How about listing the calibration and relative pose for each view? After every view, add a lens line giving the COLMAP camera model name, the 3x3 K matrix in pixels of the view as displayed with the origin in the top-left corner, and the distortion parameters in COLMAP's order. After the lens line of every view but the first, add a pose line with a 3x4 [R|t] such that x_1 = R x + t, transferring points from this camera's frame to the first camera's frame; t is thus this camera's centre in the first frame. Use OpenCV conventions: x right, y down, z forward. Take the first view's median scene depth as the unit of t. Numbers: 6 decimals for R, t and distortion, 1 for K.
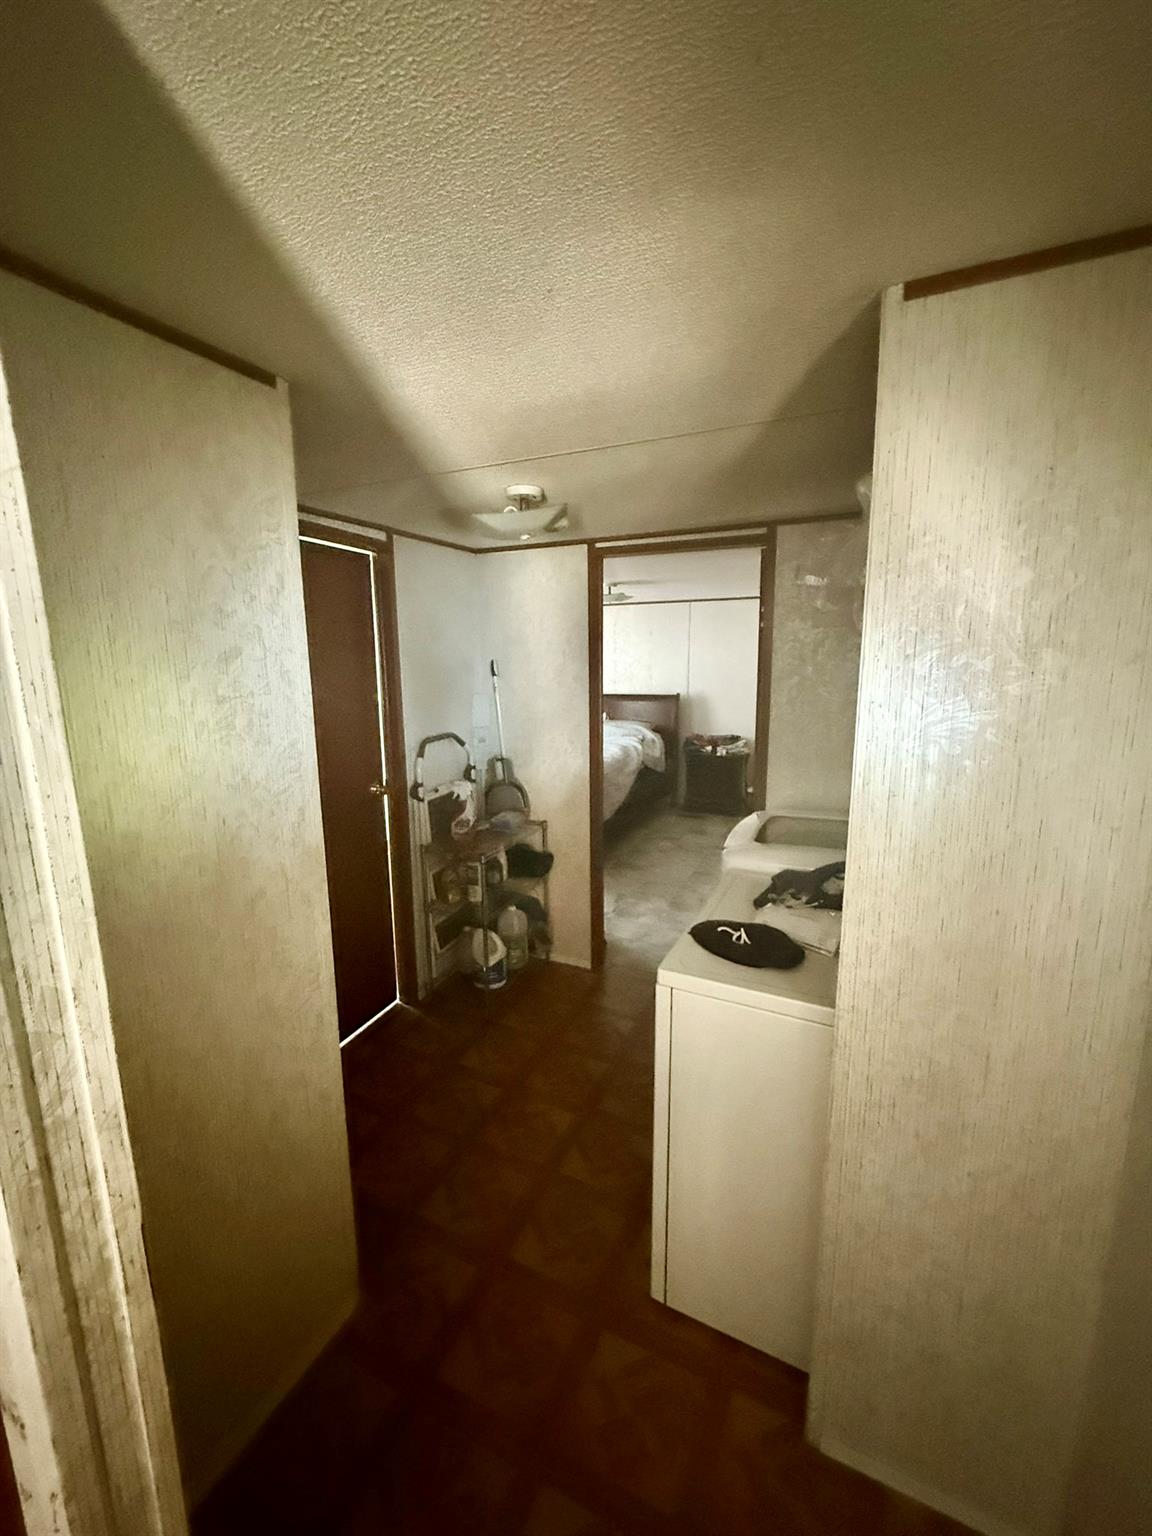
lens RADIAL K [[606.5, 0, 576.0], [0, 606.5, 768.0], [0, 0, 1]] dist [0.000052, -0.000020]
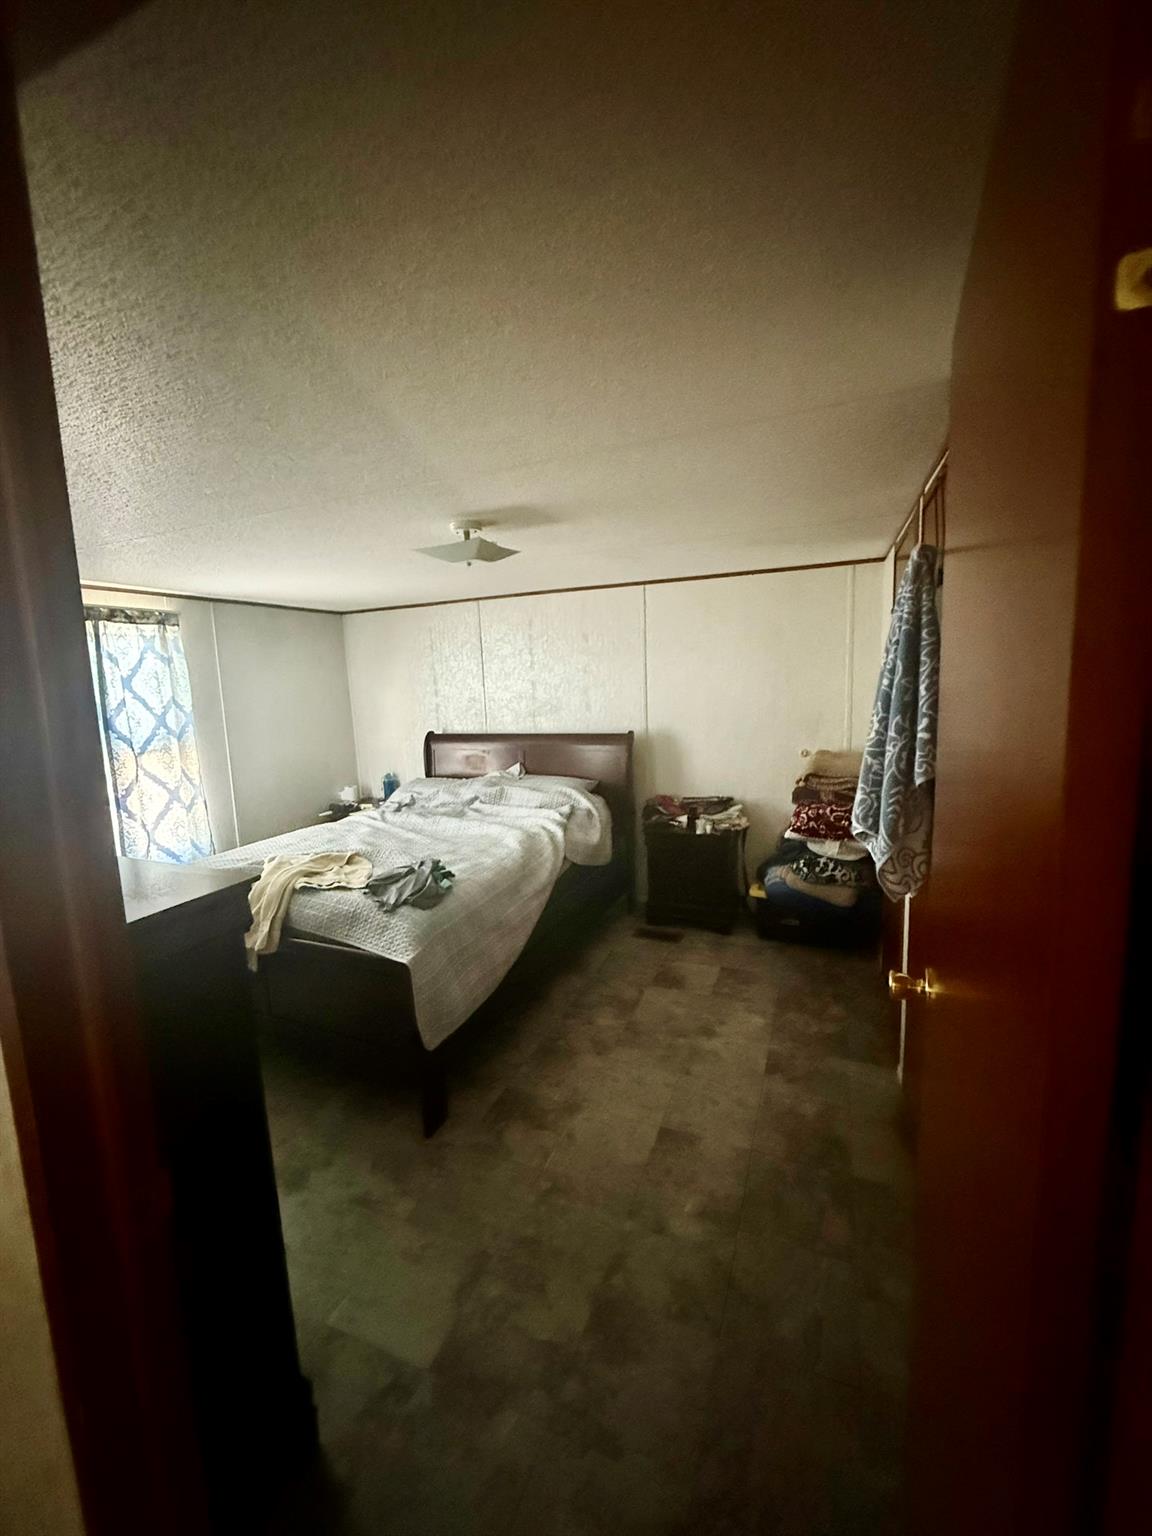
lens RADIAL K [[606.5, 0, 576.0], [0, 606.5, 768.0], [0, 0, 1]] dist [0.000052, -0.000020]
pose [[0.998582, -0.033616, 0.041291, 0.089456], [0.035267, 0.998580, -0.039933, -0.064456], [-0.039890, 0.041333, 0.998349, 0.398442]]
